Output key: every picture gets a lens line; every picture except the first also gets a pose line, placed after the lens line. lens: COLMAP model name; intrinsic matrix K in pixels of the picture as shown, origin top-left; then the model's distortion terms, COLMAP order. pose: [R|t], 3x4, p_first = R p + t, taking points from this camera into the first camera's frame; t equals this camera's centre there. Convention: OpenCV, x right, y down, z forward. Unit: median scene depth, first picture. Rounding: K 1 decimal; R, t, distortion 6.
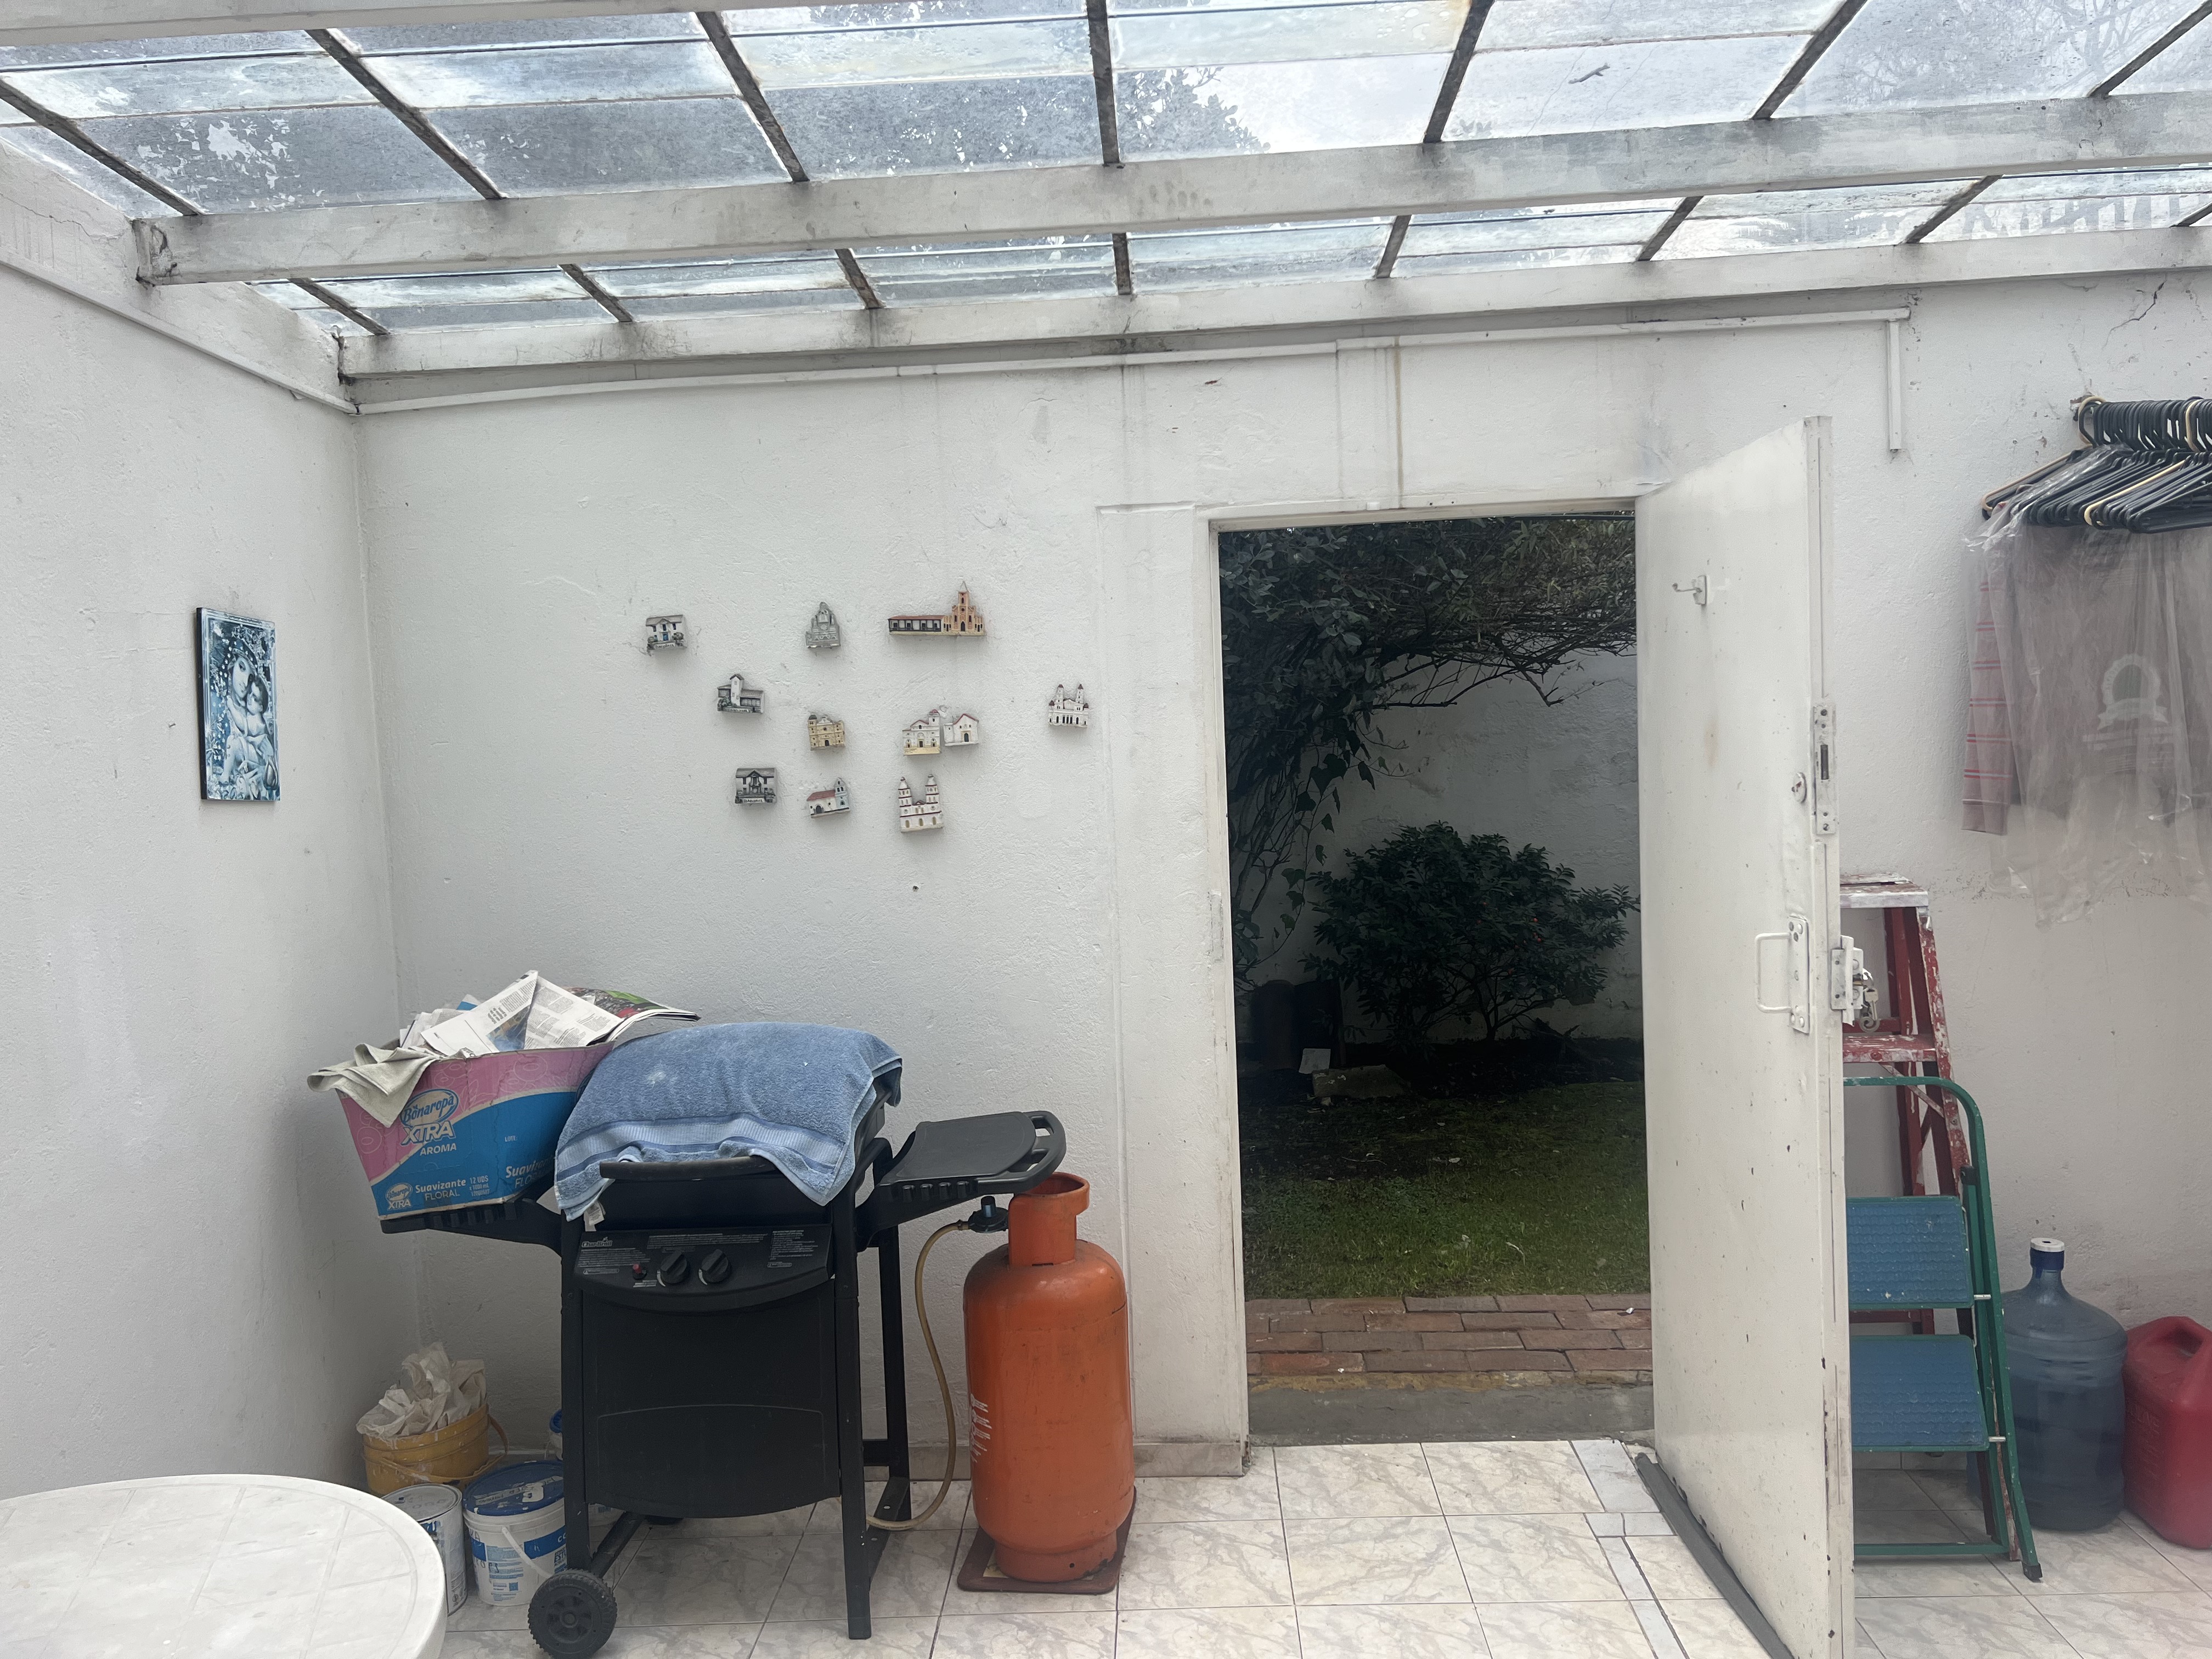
lens RADIAL K [[1718.6, 0, 1106.4], [0, 1718.6, 859.3], [0, 0, 1]] dist [0.057168, -0.056793]
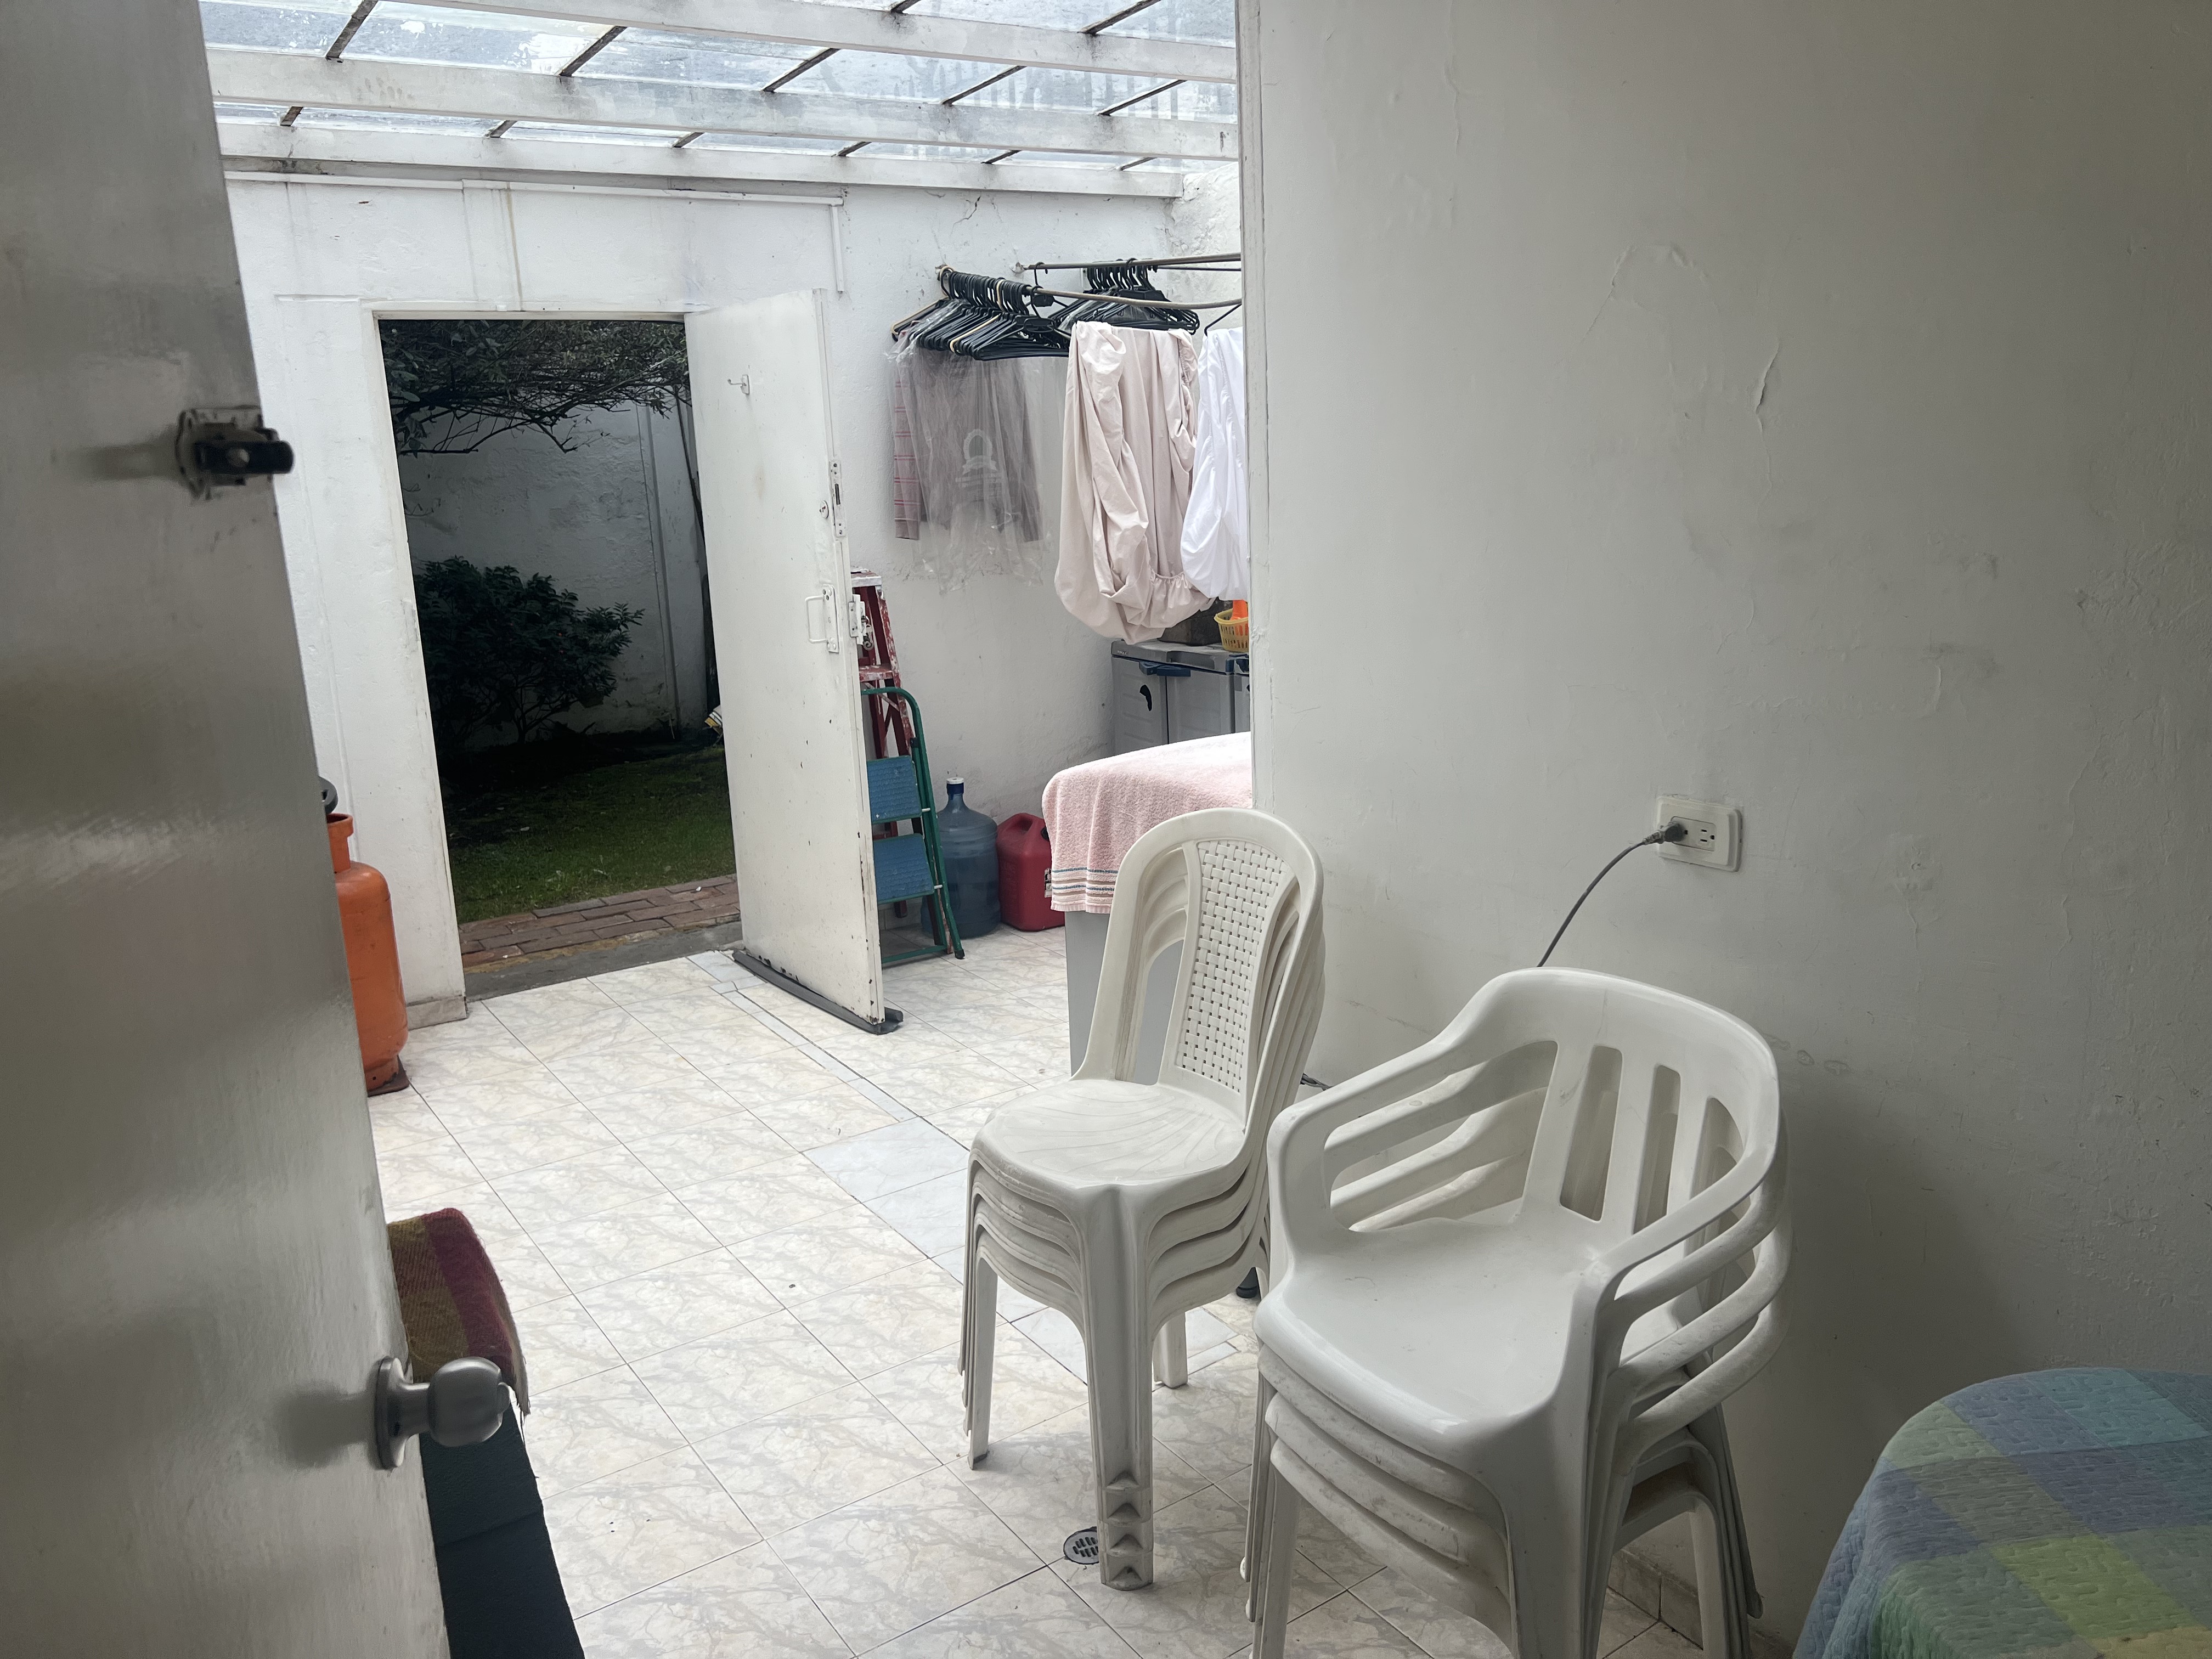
lens RADIAL K [[1671.8, 0, 1079.1], [0, 1671.8, 815.6], [0, 0, 1]] dist [0.059069, -0.080662]
pose [[0.823226, -0.116868, 0.555554, -0.268711], [0.046173, 0.989123, 0.139655, 0.029316], [-0.565833, -0.089316, 0.819668, -0.408965]]
